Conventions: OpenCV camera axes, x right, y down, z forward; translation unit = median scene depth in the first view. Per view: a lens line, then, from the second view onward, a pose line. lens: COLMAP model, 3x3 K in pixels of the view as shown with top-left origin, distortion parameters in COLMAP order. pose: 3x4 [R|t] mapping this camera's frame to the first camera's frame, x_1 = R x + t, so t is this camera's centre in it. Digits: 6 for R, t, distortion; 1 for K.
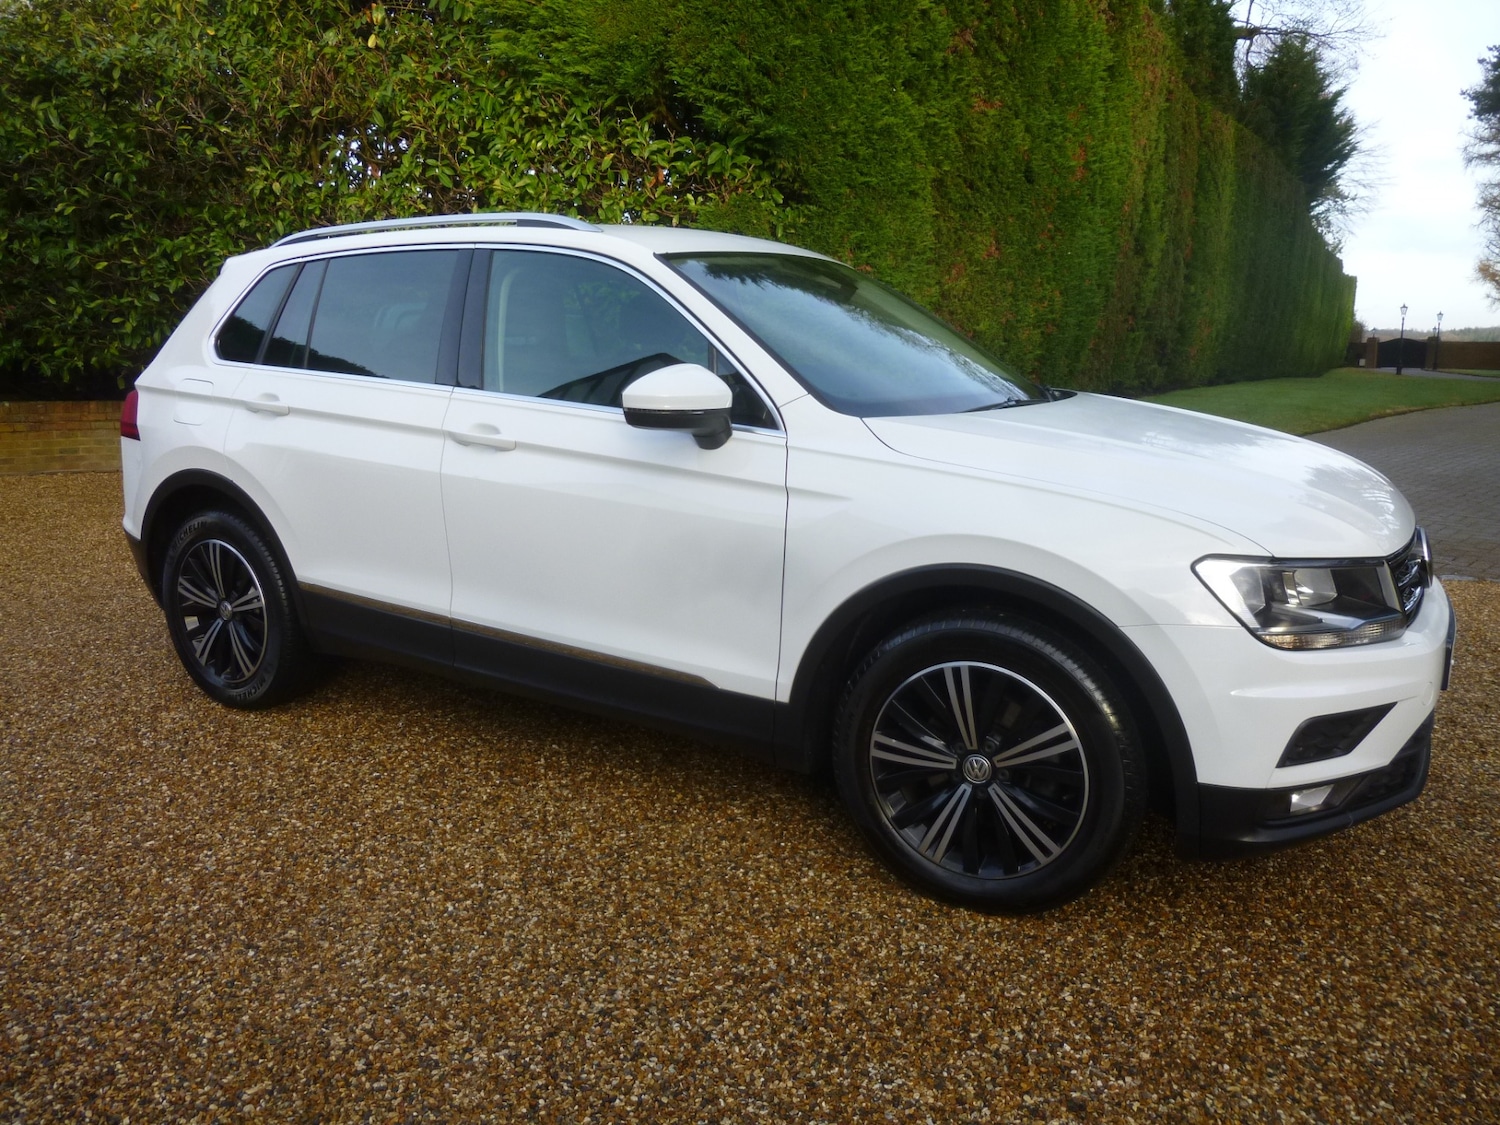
lens RADIAL K [[1101.4, 0, 787.8], [0, 1101.4, 346.4], [0, 0, 1]] dist [-0.038607, 0.002685]
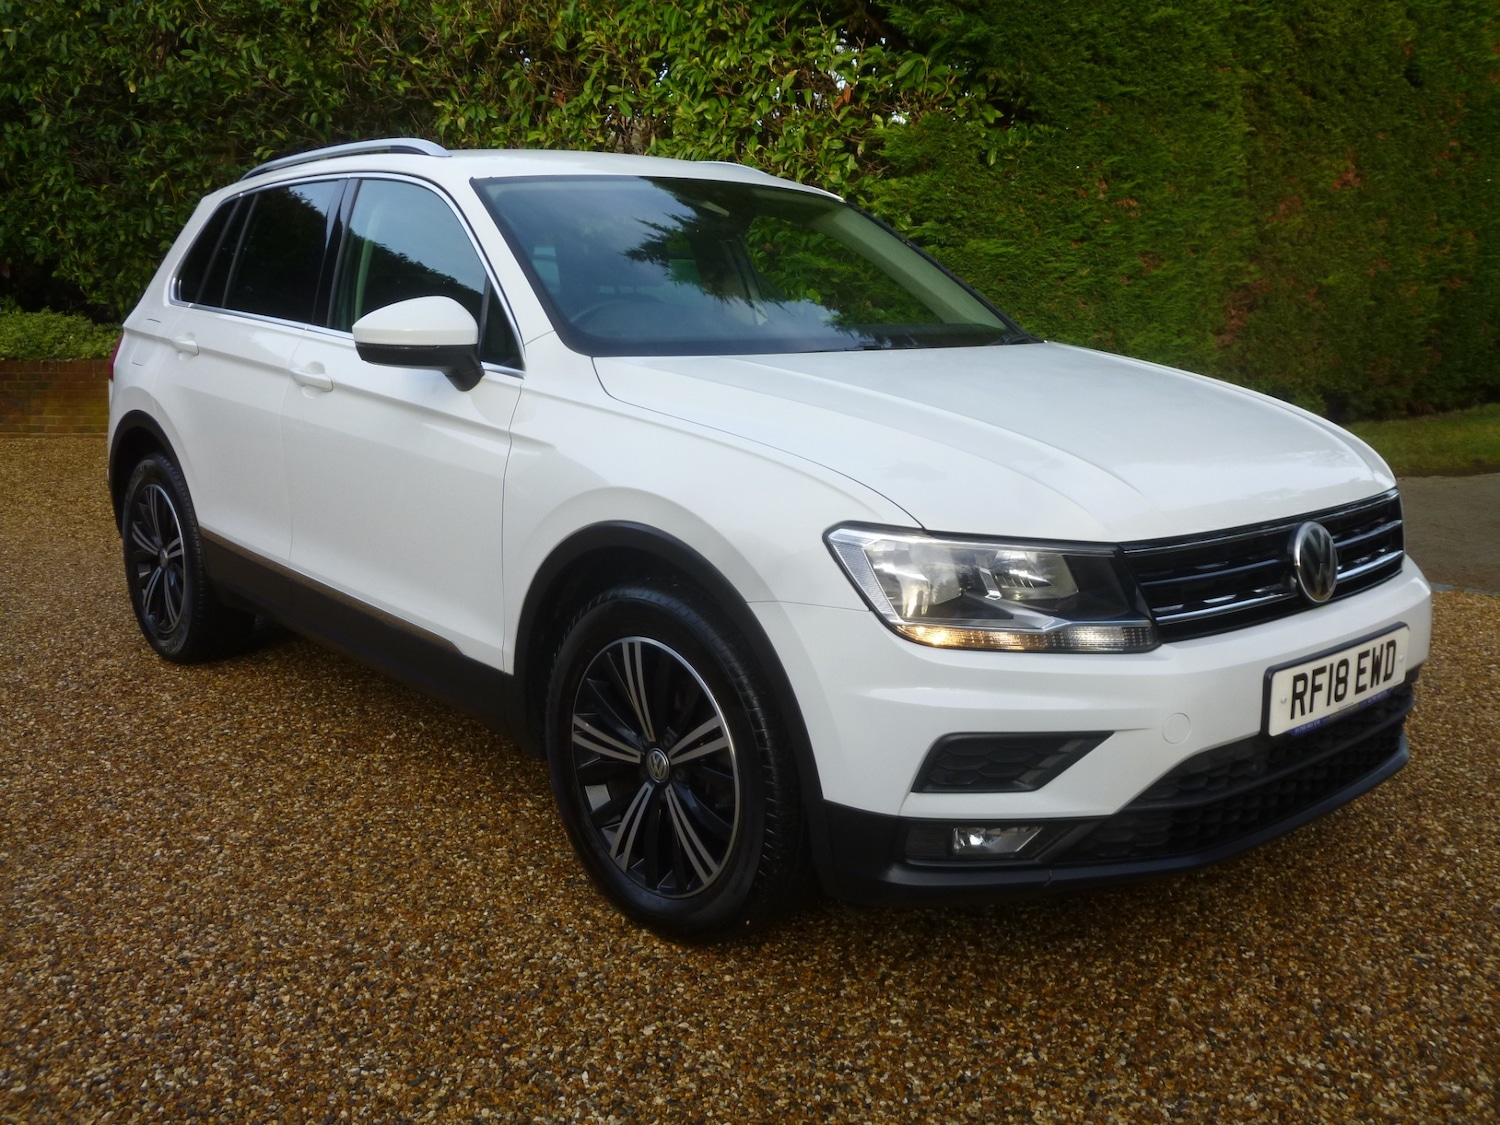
lens RADIAL K [[1385.1, 0, 816.6], [0, 1385.1, 285.8], [0, 0, 1]] dist [-0.031353, -0.009565]
pose [[0.957014, 0.000788, -0.290040, 0.158517], [-0.006361, 0.999813, -0.018275, 0.007899], [0.289971, 0.019334, 0.956840, -0.000510]]
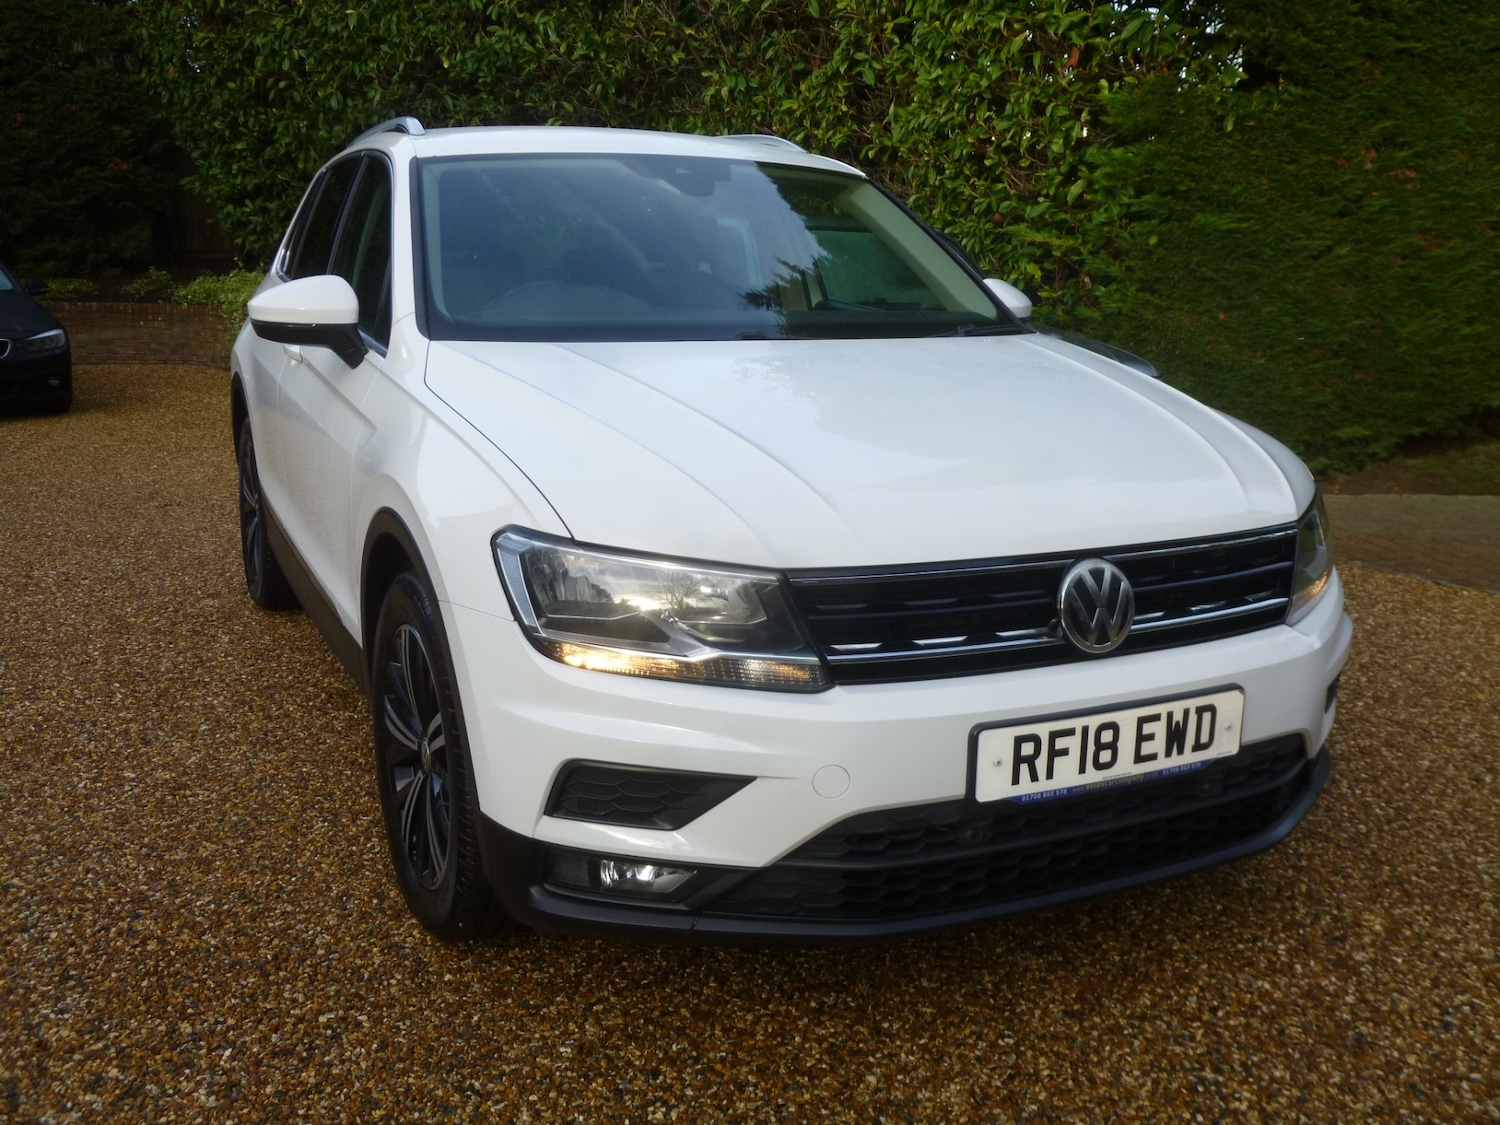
lens RADIAL K [[1415.1, 0, 839.8], [0, 1415.1, 297.7], [0, 0, 1]] dist [-0.047958, 0.020306]
pose [[0.848134, 0.030765, -0.528887, 0.264749], [-0.025490, 0.999526, 0.017265, 0.001378], [0.529168, -0.001162, 0.848516, 0.065465]]
